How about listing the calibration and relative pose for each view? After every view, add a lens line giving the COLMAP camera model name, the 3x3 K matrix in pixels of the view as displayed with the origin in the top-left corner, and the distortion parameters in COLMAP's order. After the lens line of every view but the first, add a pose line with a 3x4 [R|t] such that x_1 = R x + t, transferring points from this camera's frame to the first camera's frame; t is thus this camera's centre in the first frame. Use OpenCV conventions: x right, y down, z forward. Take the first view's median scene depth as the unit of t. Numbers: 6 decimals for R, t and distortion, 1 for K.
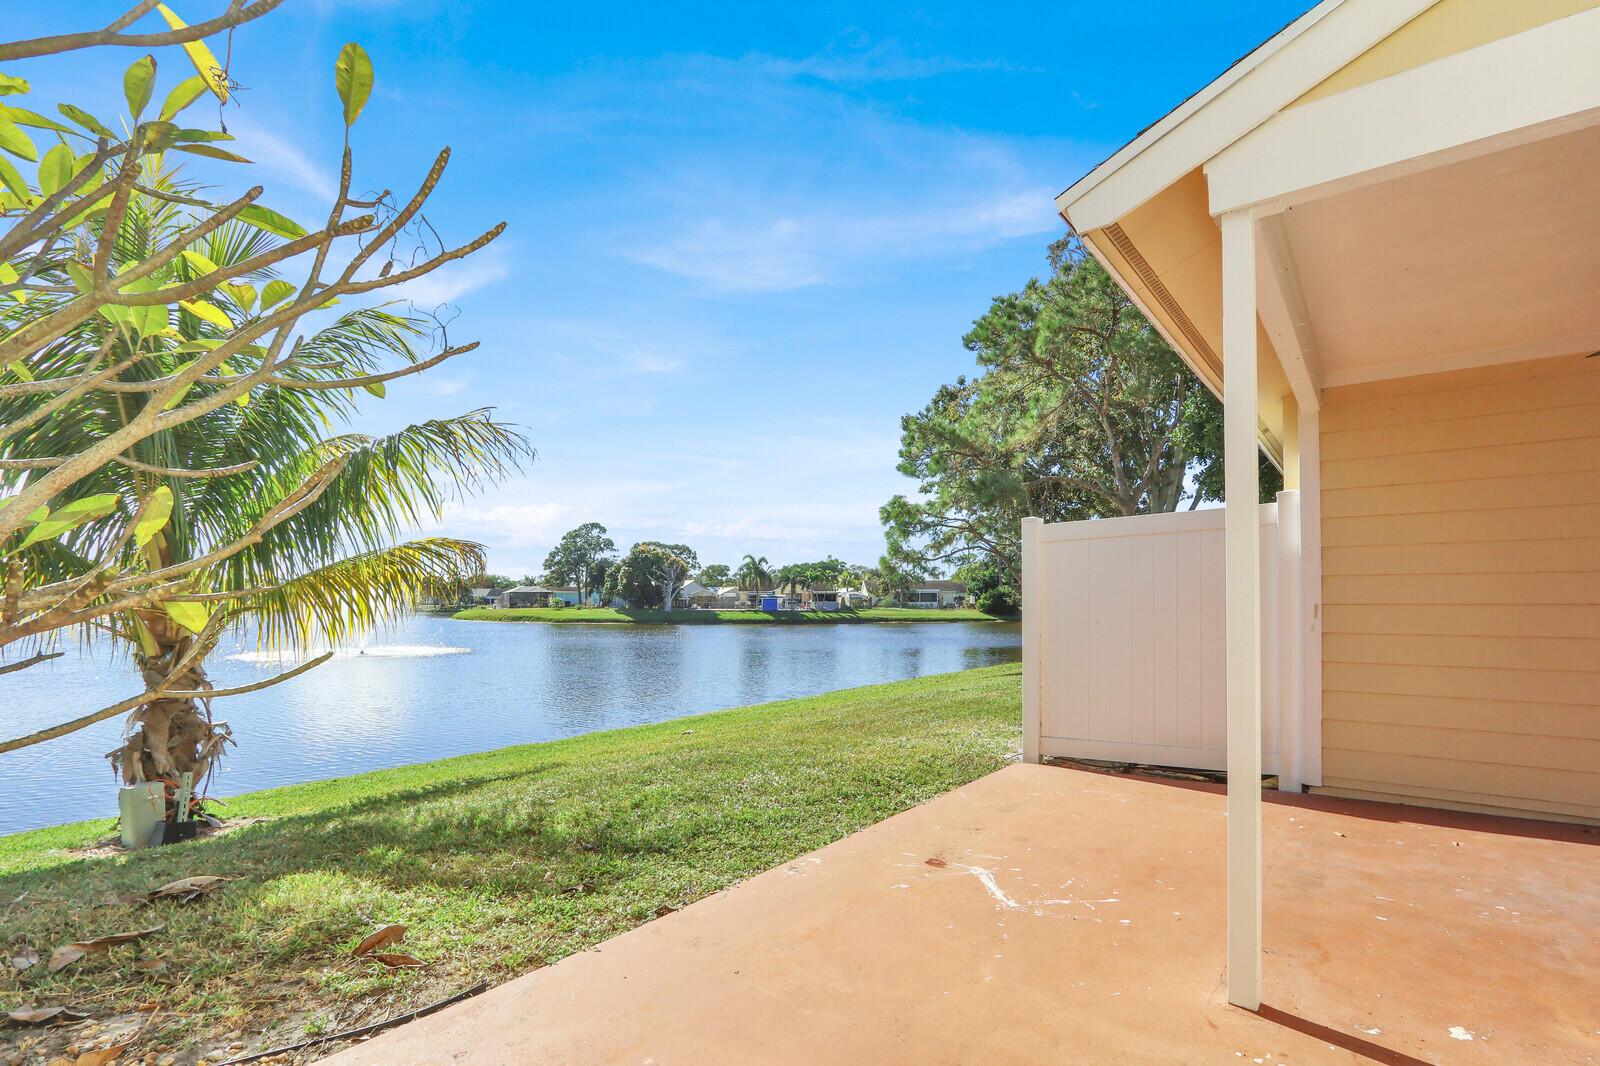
lens RADIAL K [[756.9, 0, 796.1], [0, 756.9, 597.2], [0, 0, 1]] dist [-0.022982, -0.000750]
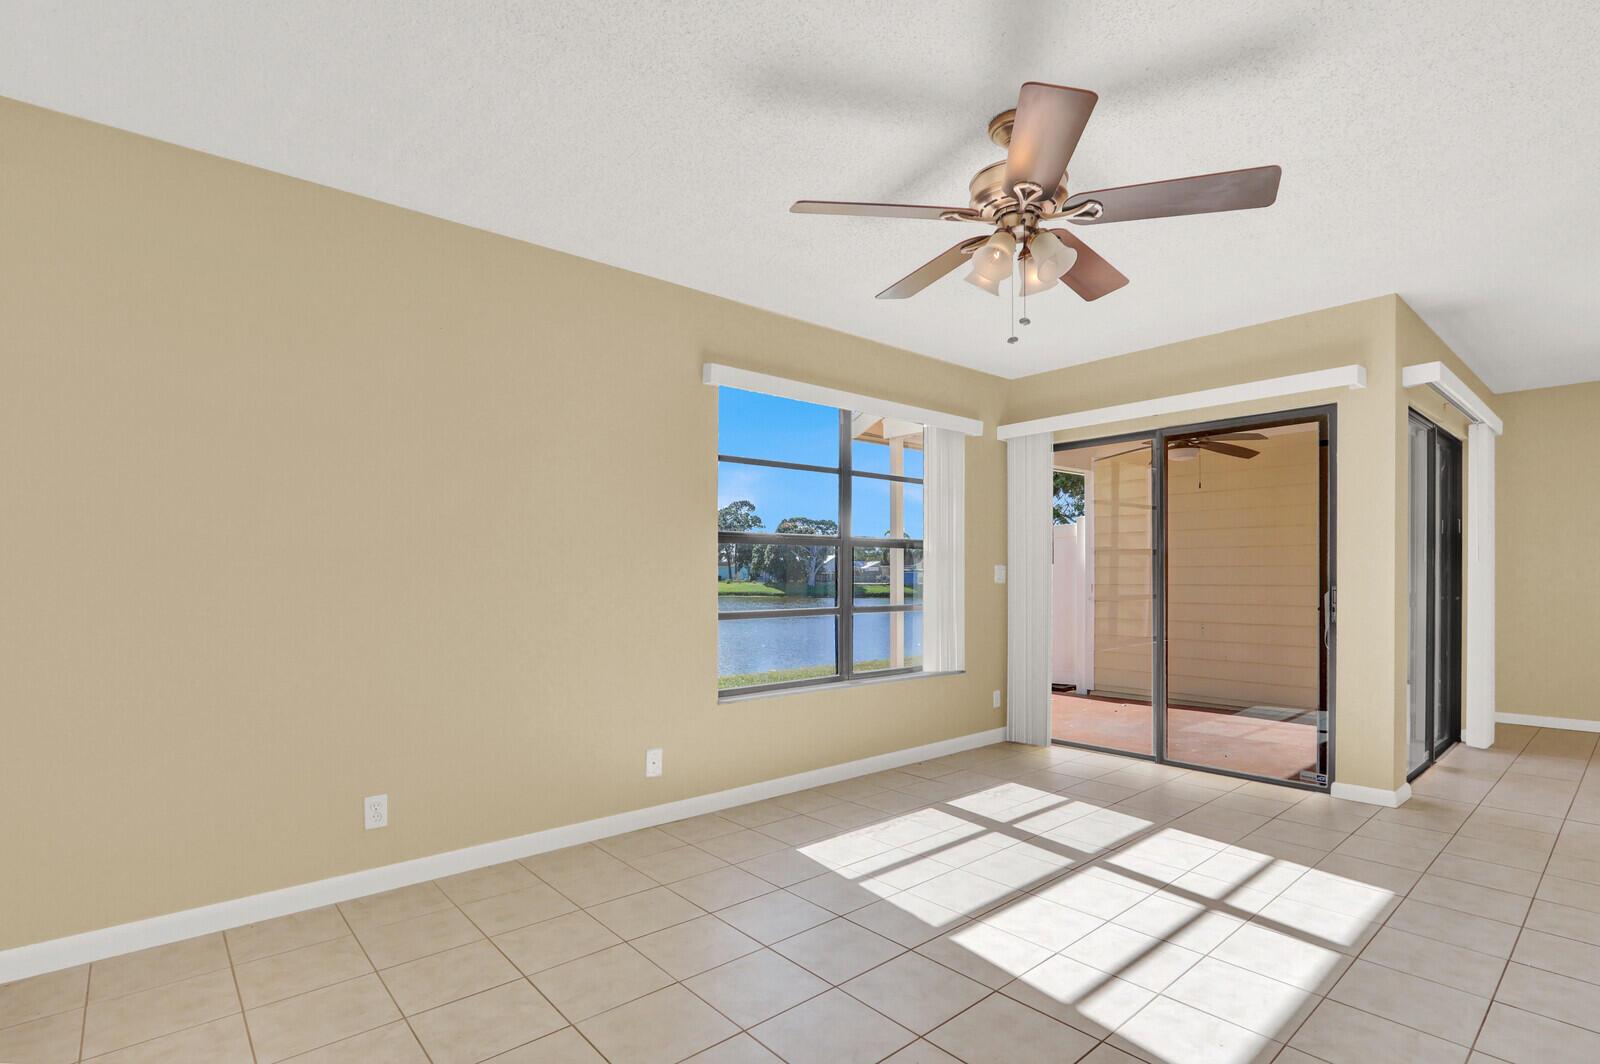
lens RADIAL K [[756.9, 0, 827.6], [0, 756.9, 577.4], [0, 0, 1]] dist [-0.022982, -0.000750]
pose [[0.987856, -0.002154, -0.155358, 0.012953], [0.003501, 0.999959, 0.008399, -0.000683], [0.155334, -0.008841, 0.987822, -0.024639]]
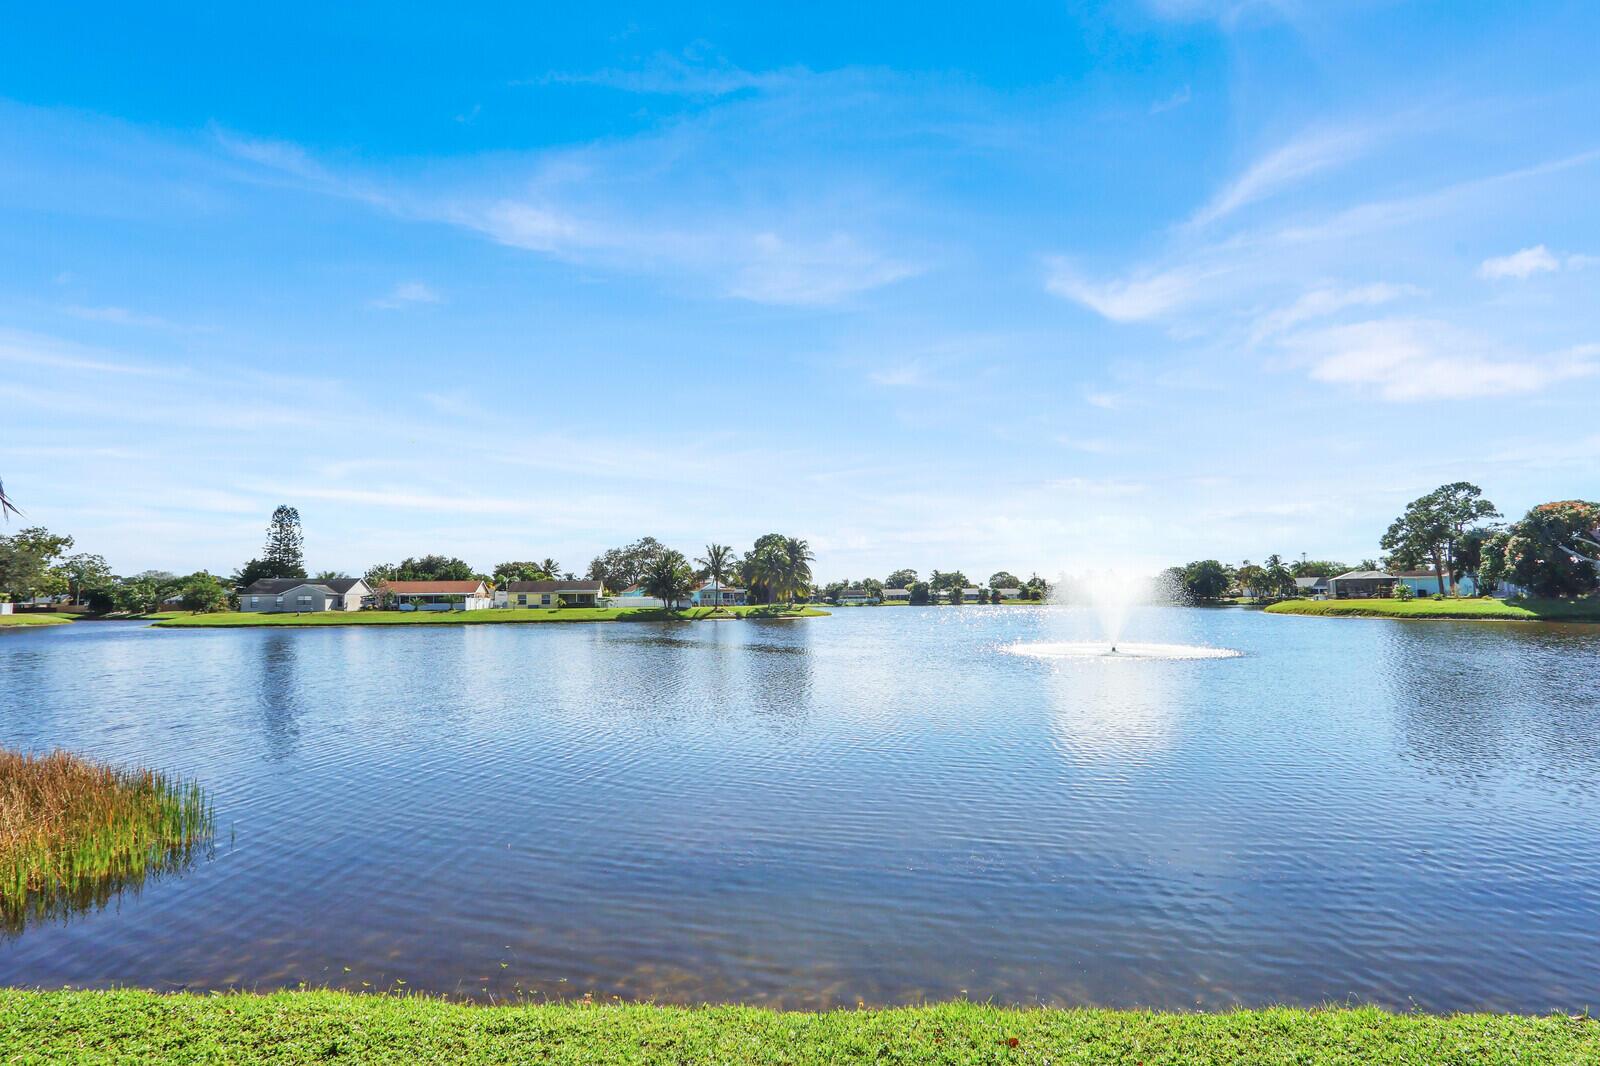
lens RADIAL K [[756.9, 0, 804.5], [0, 756.9, 543.3], [0, 0, 1]] dist [-0.022982, -0.000750]
pose [[0.545877, -0.064514, -0.835378, -0.017328], [0.013084, 0.997566, -0.068490, 0.002425], [0.837763, 0.026457, 0.545393, 0.086837]]
